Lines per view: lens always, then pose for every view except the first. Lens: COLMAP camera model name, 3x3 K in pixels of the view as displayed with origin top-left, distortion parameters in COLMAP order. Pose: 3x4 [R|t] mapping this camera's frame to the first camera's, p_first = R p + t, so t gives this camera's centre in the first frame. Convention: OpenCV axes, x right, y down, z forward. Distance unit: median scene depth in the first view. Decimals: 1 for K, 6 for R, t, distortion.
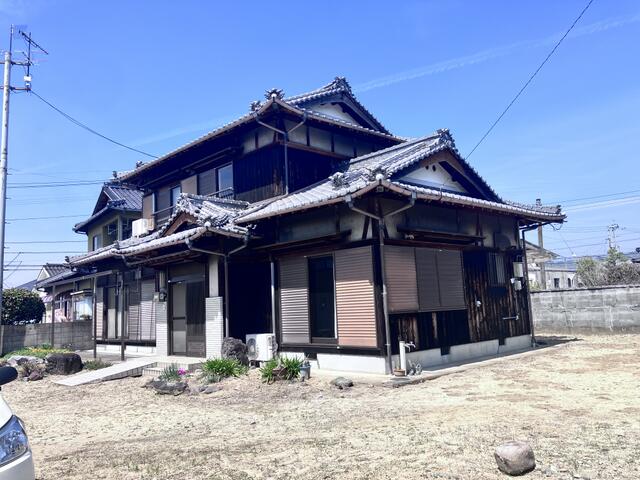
lens RADIAL K [[527.2, 0, 320.8], [0, 527.2, 237.6], [0, 0, 1]] dist [0.016434, 0.005138]
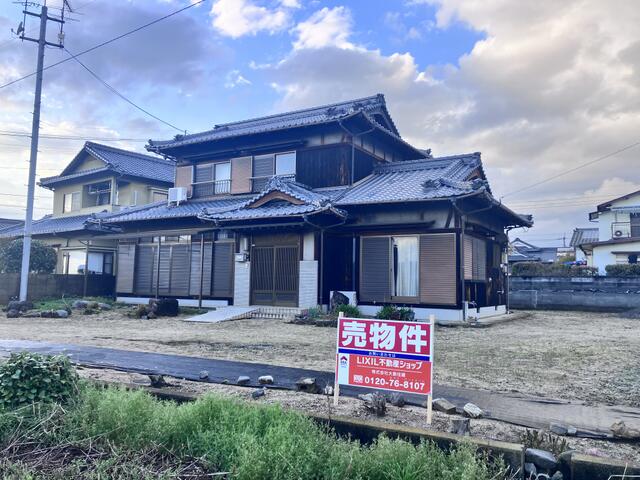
lens RADIAL K [[527.2, 0, 319.0], [0, 527.2, 240.6], [0, 0, 1]] dist [0.016434, 0.005138]
pose [[0.960614, 0.085870, 0.264285, -0.475370], [-0.097152, 0.994820, 0.029895, 0.020953], [-0.260349, -0.054394, 0.963981, -0.215611]]
